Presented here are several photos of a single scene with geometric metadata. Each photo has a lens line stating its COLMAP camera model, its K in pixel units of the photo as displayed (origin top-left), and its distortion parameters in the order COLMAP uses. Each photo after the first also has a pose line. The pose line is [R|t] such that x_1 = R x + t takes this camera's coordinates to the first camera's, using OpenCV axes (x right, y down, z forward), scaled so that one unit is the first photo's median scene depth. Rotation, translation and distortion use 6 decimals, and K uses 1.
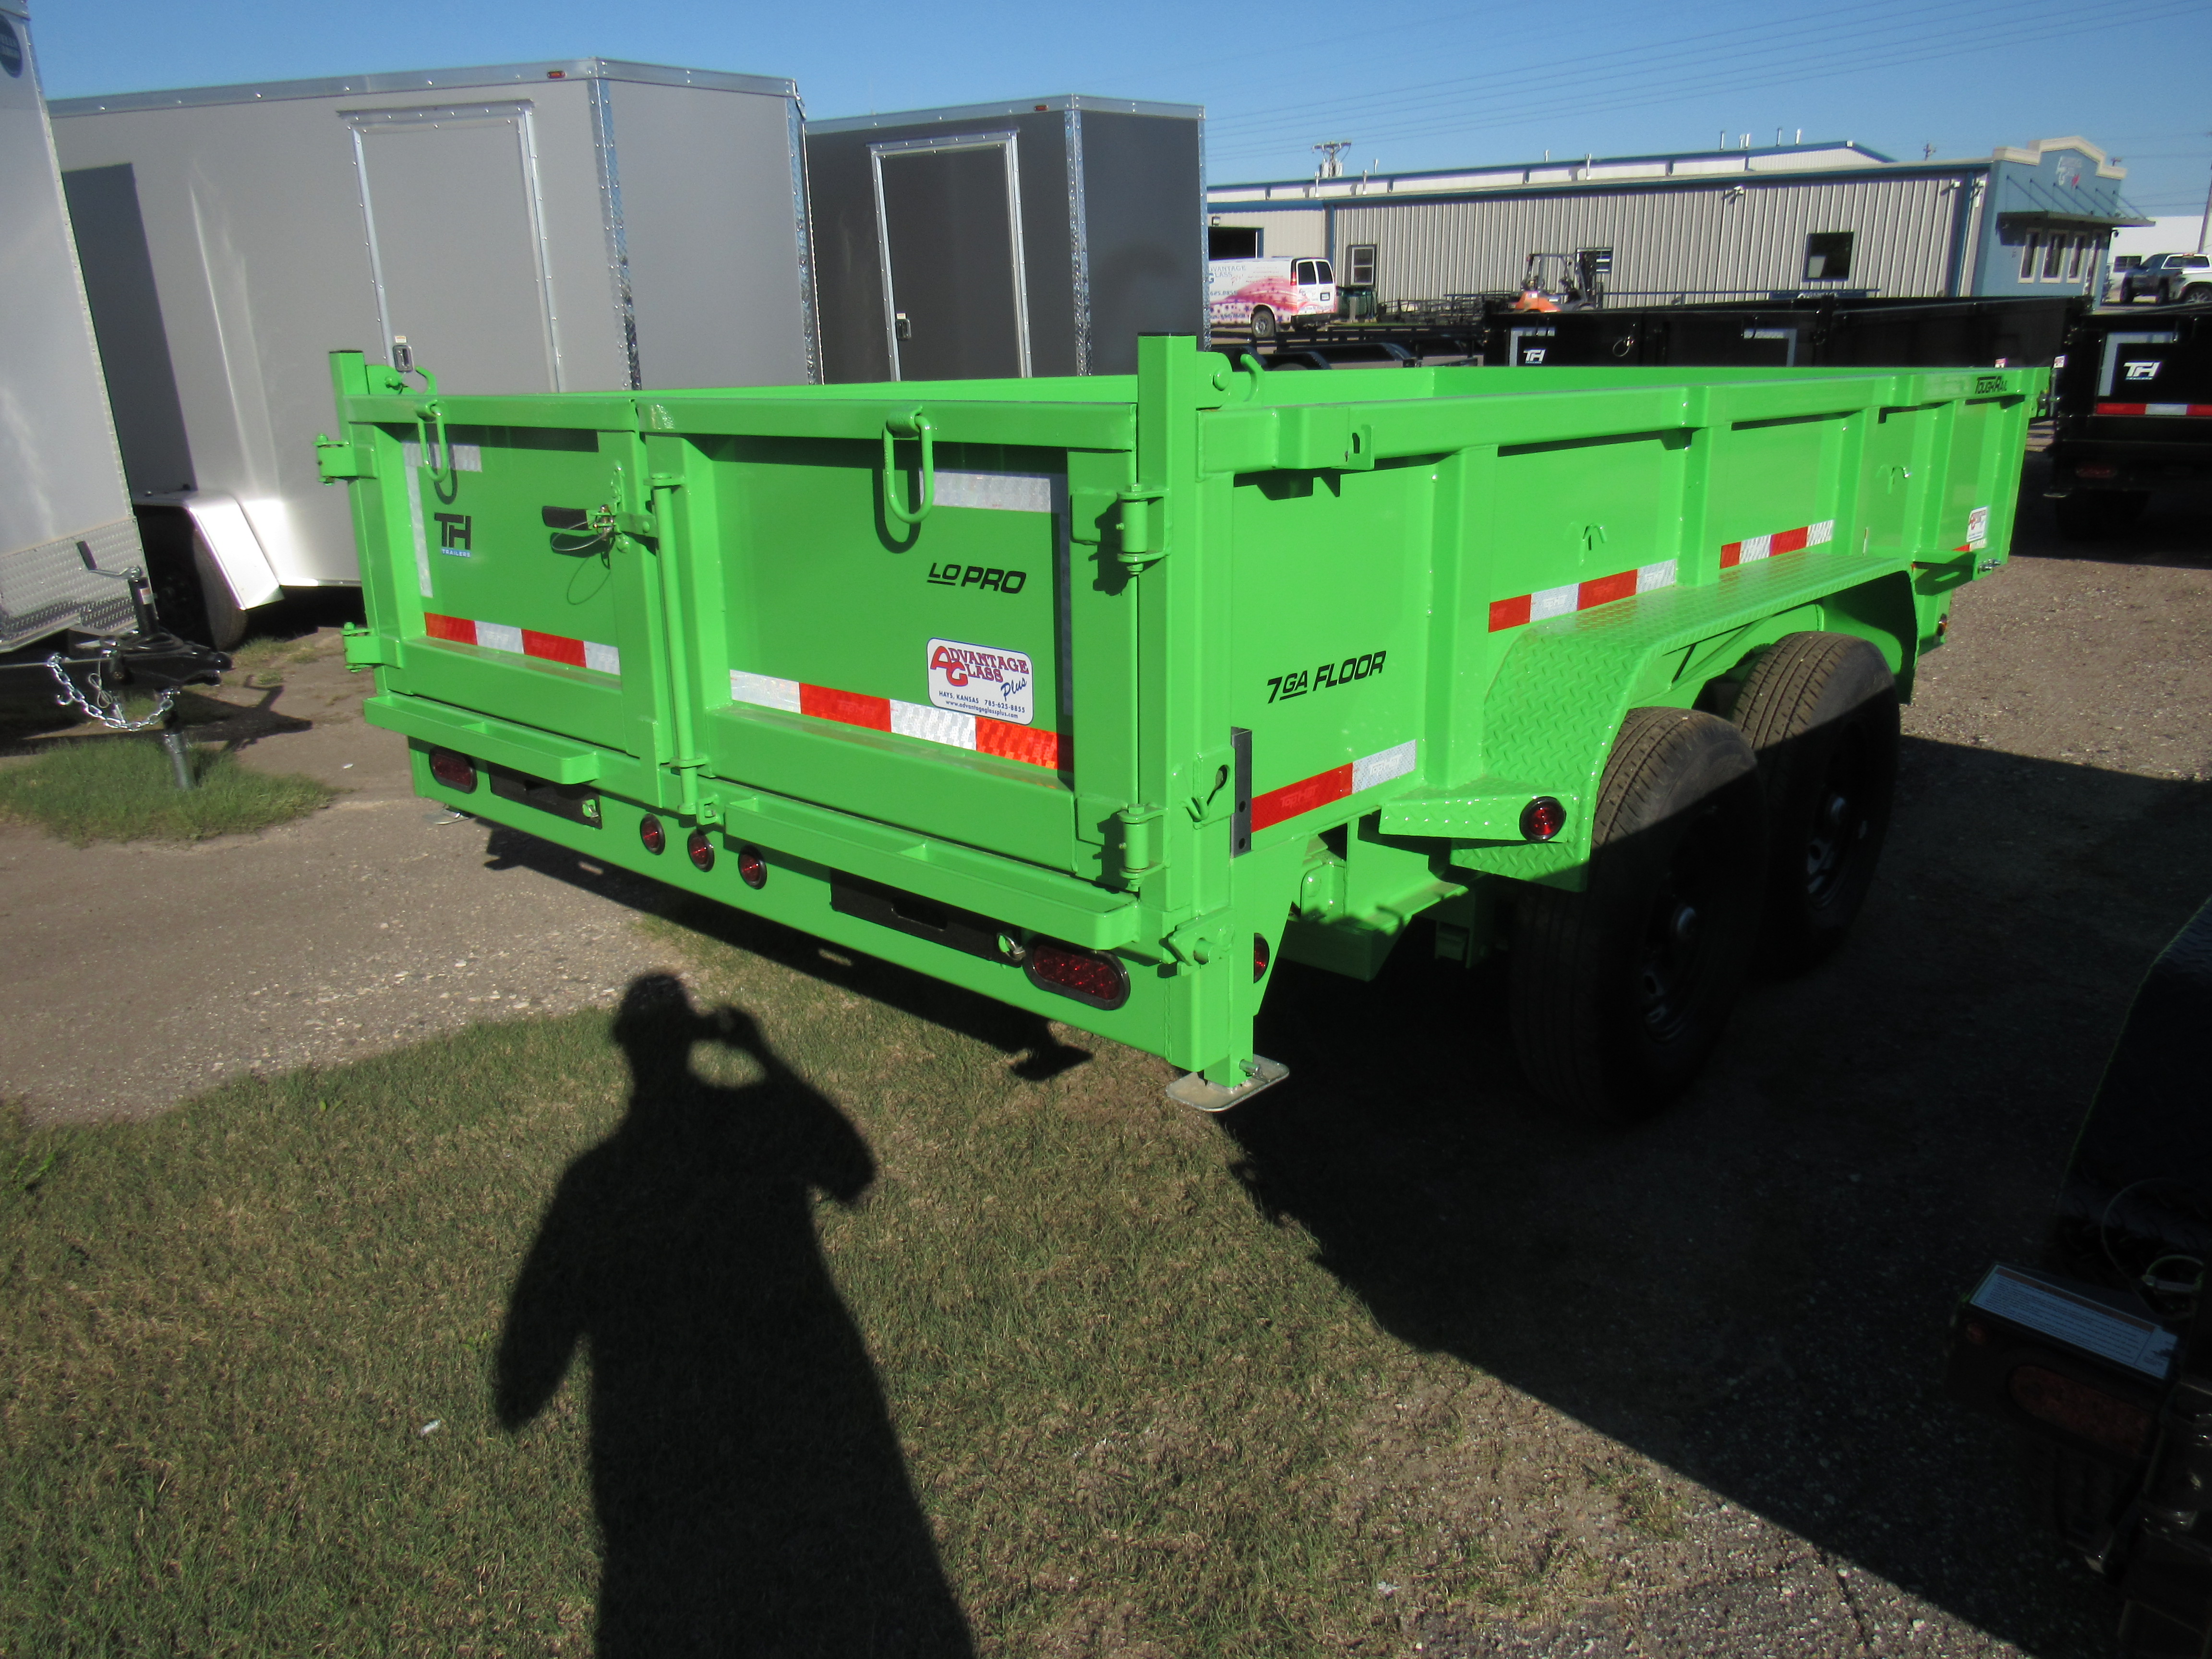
lens RADIAL K [[1577.3, 0, 1106.0], [0, 1577.3, 829.5], [0, 0, 1]] dist [-0.014535, -0.002505]
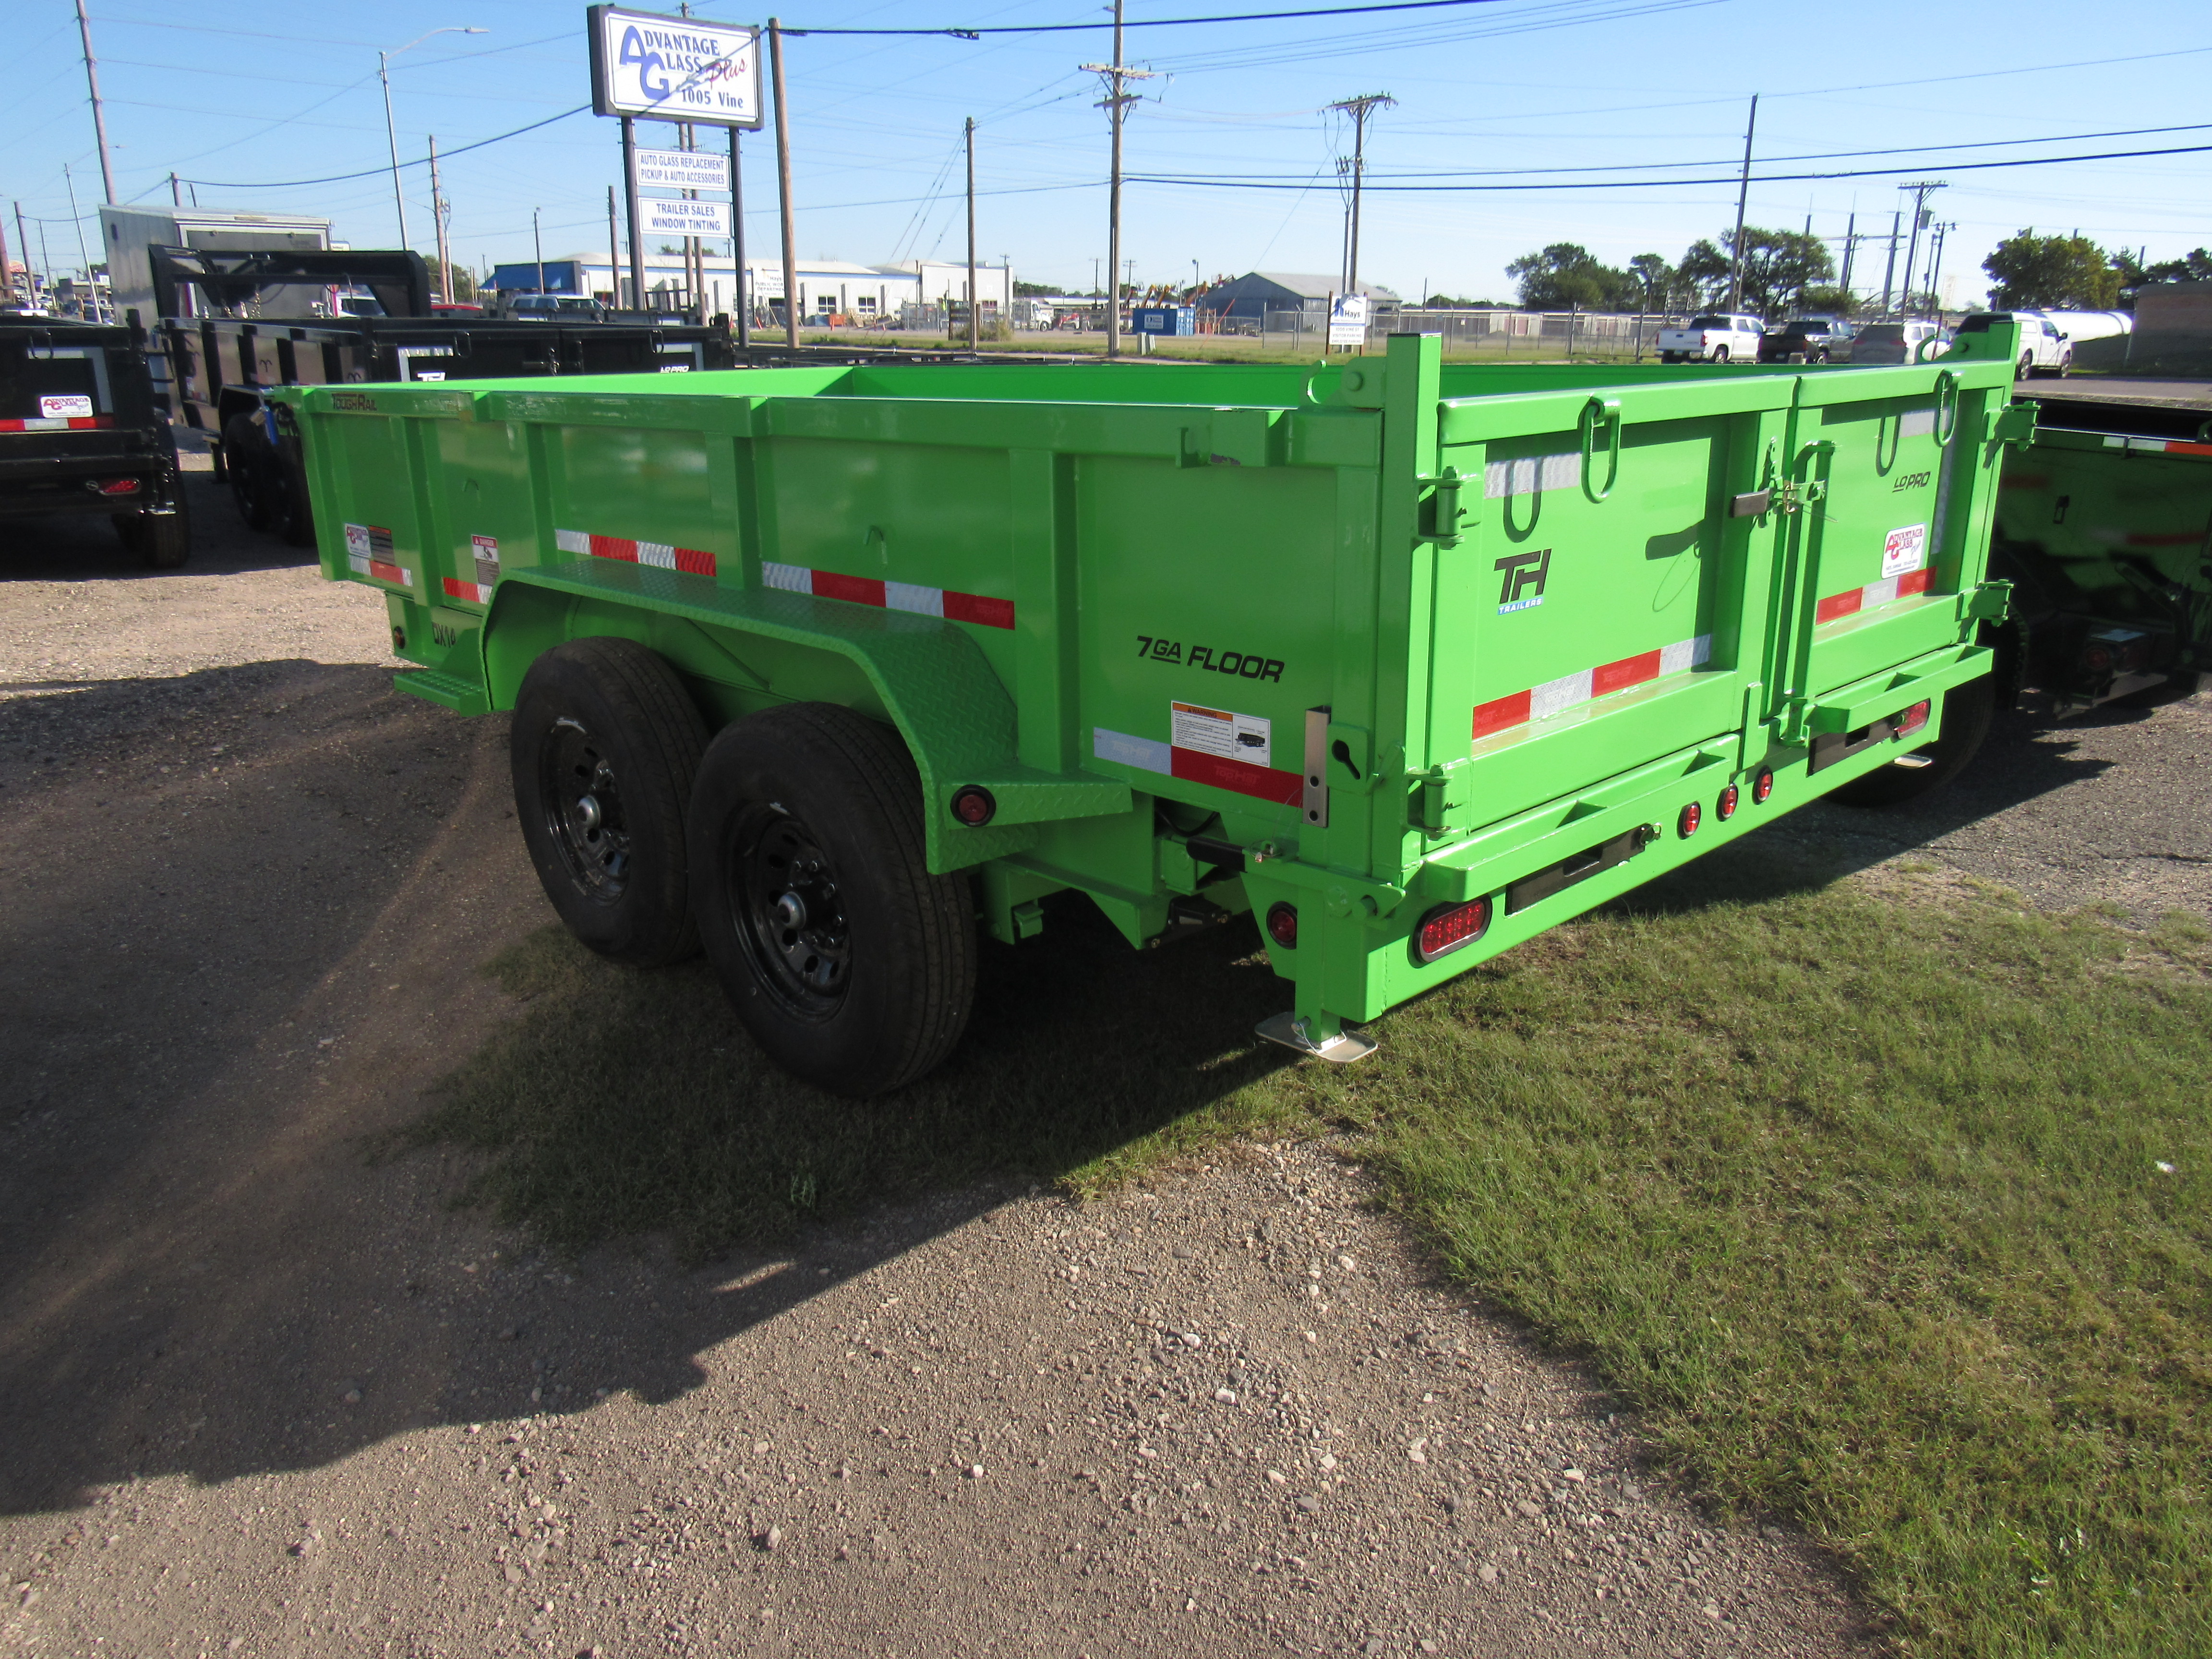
lens RADIAL K [[1577.3, 0, 1106.0], [0, 1577.3, 829.5], [0, 0, 1]] dist [-0.014535, -0.002505]
pose [[0.091606, -0.290013, 0.952628, -1.163563], [0.308213, 0.917932, 0.249812, -0.322991], [-0.946897, 0.270728, 0.173473, 1.077259]]
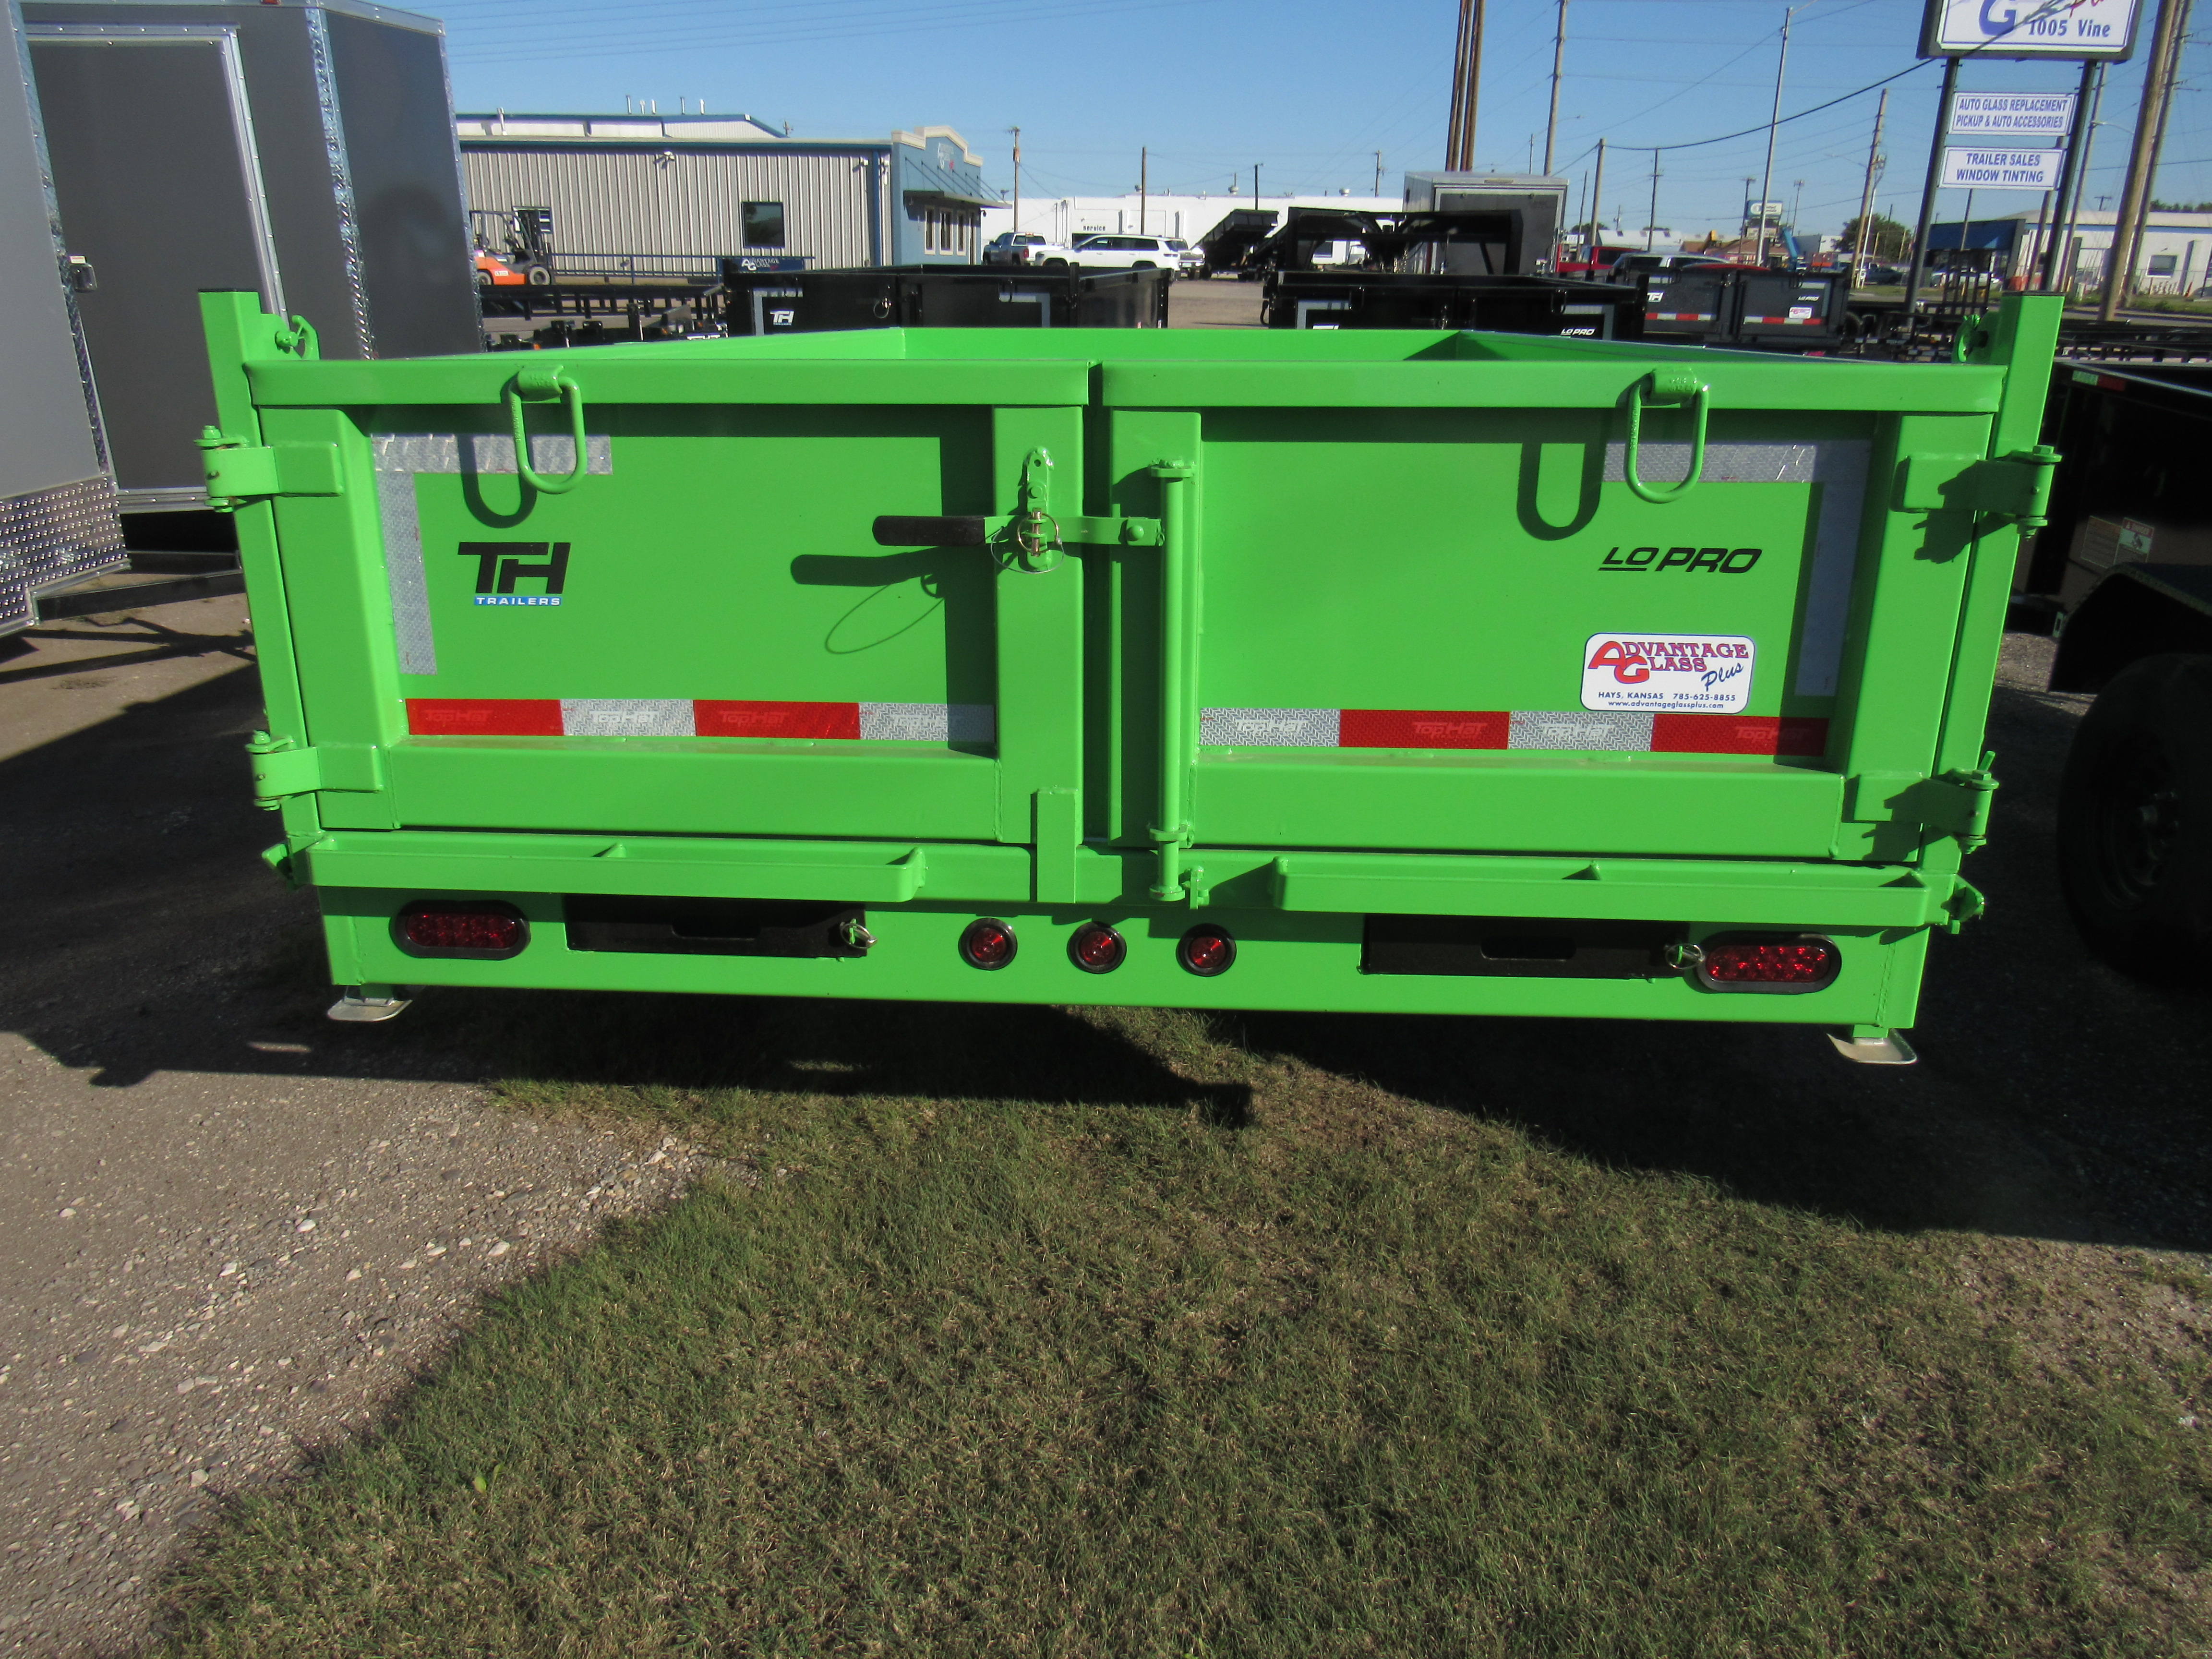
lens RADIAL K [[1581.3, 0, 1106.0], [0, 1581.3, 829.5], [0, 0, 1]] dist [-0.021763, 0.007677]
pose [[0.794079, -0.178496, 0.581014, -0.614583], [0.166329, 0.983234, 0.074741, -0.089321], [-0.584613, 0.037289, 0.810455, 0.320826]]
